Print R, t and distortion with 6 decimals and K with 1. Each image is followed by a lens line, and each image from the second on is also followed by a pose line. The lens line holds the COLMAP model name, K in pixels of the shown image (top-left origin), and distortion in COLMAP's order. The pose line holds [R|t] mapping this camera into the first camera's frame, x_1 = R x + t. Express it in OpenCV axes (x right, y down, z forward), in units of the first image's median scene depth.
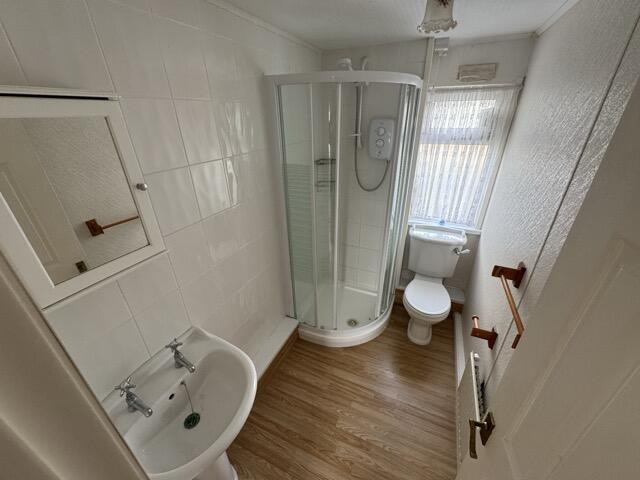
lens RADIAL K [[253.7, 0, 320.4], [0, 253.7, 239.5], [0, 0, 1]] dist [-0.006307, 0.000182]
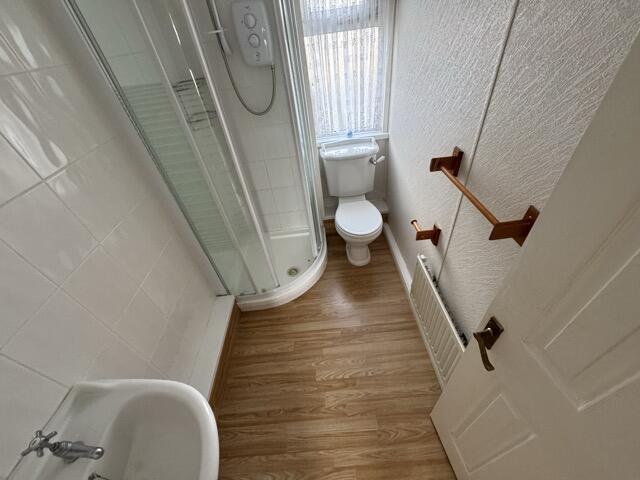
lens RADIAL K [[253.7, 0, 320.0], [0, 253.7, 240.5], [0, 0, 1]] dist [-0.006307, 0.000182]
pose [[0.890968, -0.353820, 0.284585, -0.009185], [0.281081, 0.921995, 0.266306, 0.014439], [-0.356610, -0.157279, 0.920920, 0.196556]]
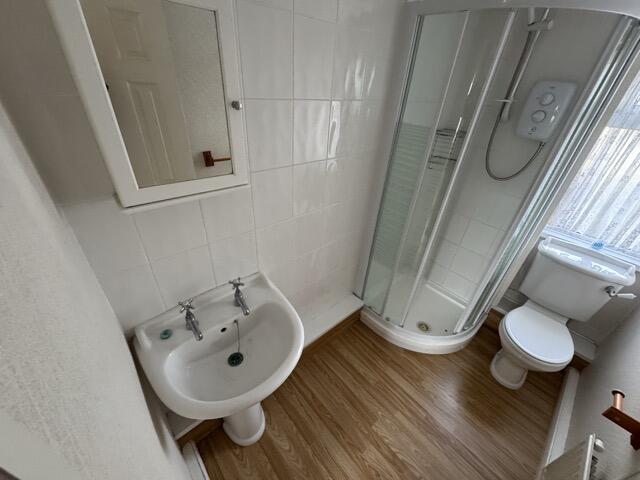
lens RADIAL K [[253.7, 0, 319.7], [0, 253.7, 240.1], [0, 0, 1]] dist [-0.006307, 0.000182]
pose [[0.908261, 0.279980, -0.310924, -0.013290], [-0.250457, 0.959085, 0.132011, 0.026291], [0.335163, -0.042027, 0.941222, 0.109808]]
